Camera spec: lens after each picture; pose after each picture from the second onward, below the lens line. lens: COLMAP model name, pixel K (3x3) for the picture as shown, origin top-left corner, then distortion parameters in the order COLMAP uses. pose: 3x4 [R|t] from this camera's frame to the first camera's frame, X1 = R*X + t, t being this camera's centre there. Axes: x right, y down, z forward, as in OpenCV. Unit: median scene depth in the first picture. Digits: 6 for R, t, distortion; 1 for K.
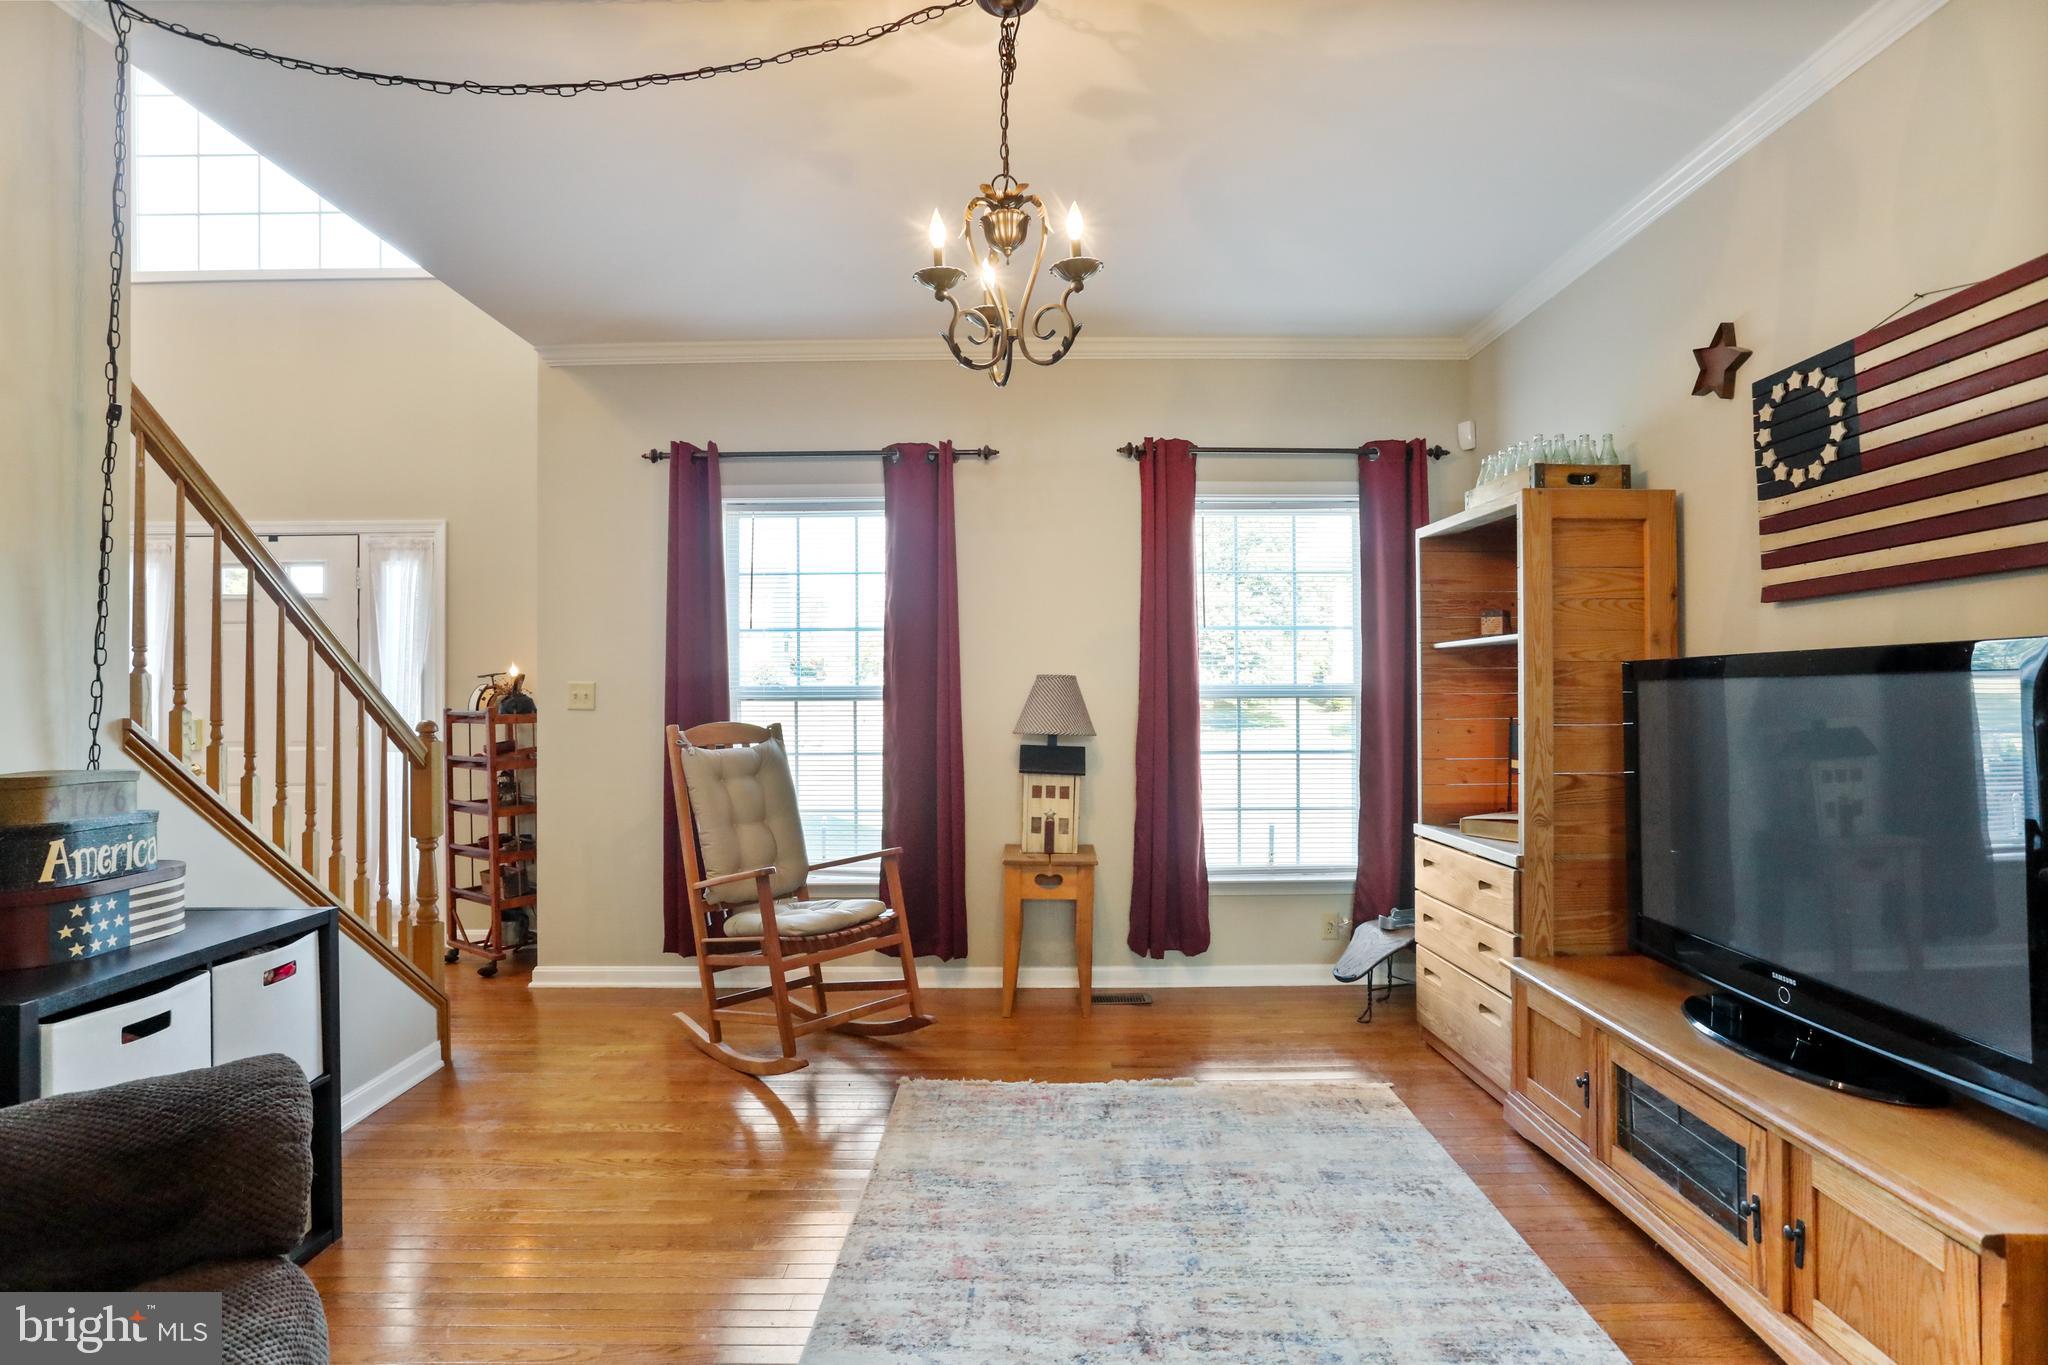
lens RADIAL K [[1063.4, 0, 1024.0], [0, 1063.4, 682.5], [0, 0, 1]] dist [-0.045645, -0.000008]
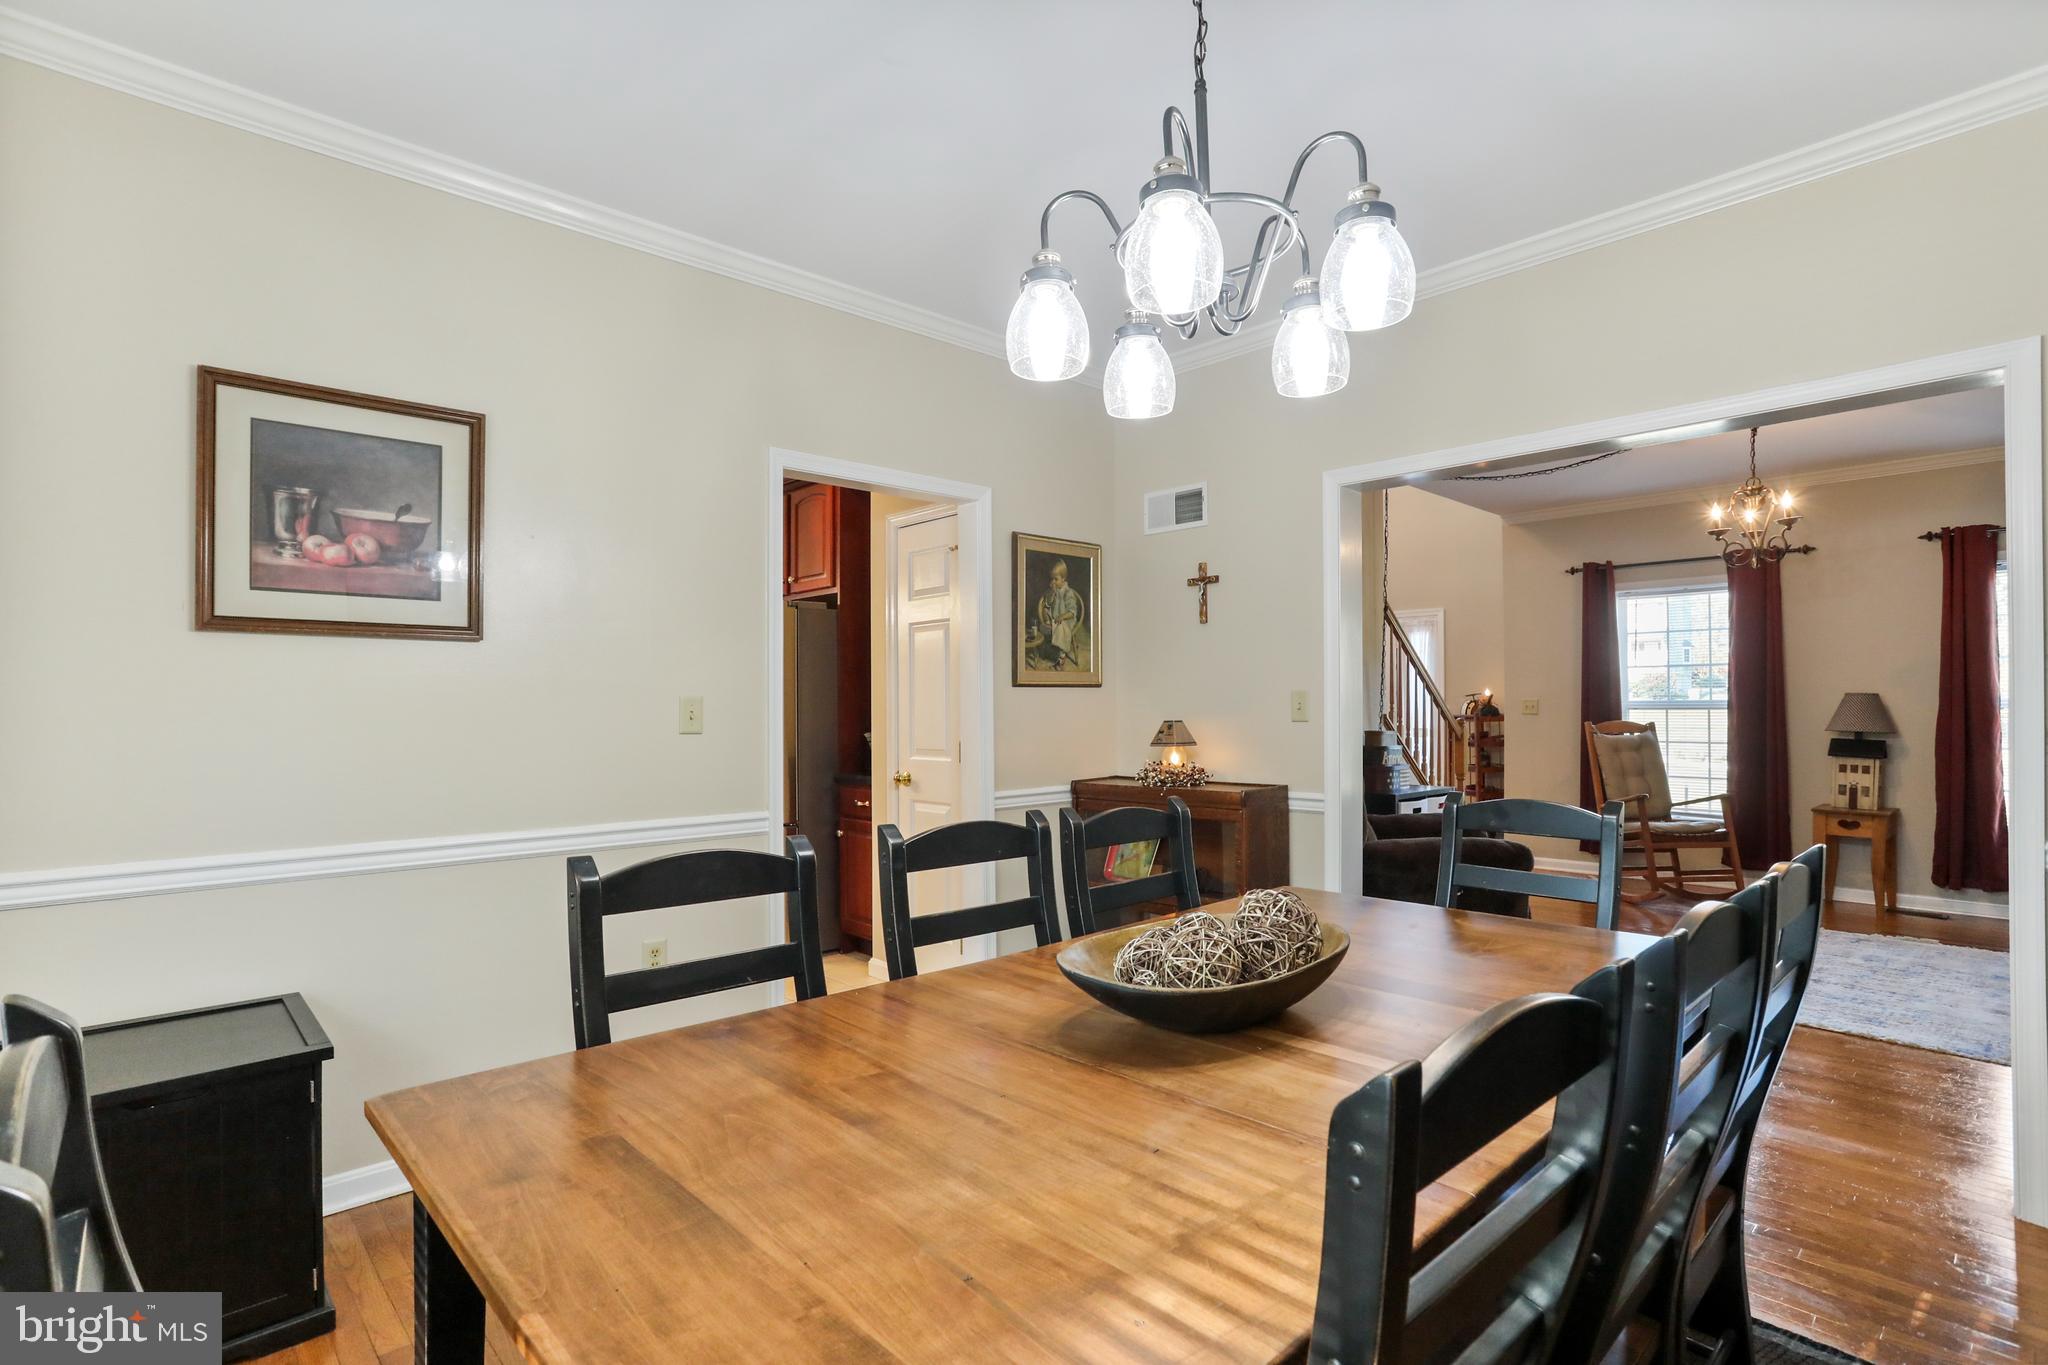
lens RADIAL K [[994.6, 0, 1019.6], [0, 994.6, 707.3], [0, 0, 1]] dist [-0.053003, 0.029332]
pose [[0.682333, 0.000169, -0.731041, 0.220355], [0.008207, 0.999935, 0.007892, -0.006853], [0.730995, -0.011385, 0.682288, -0.810394]]
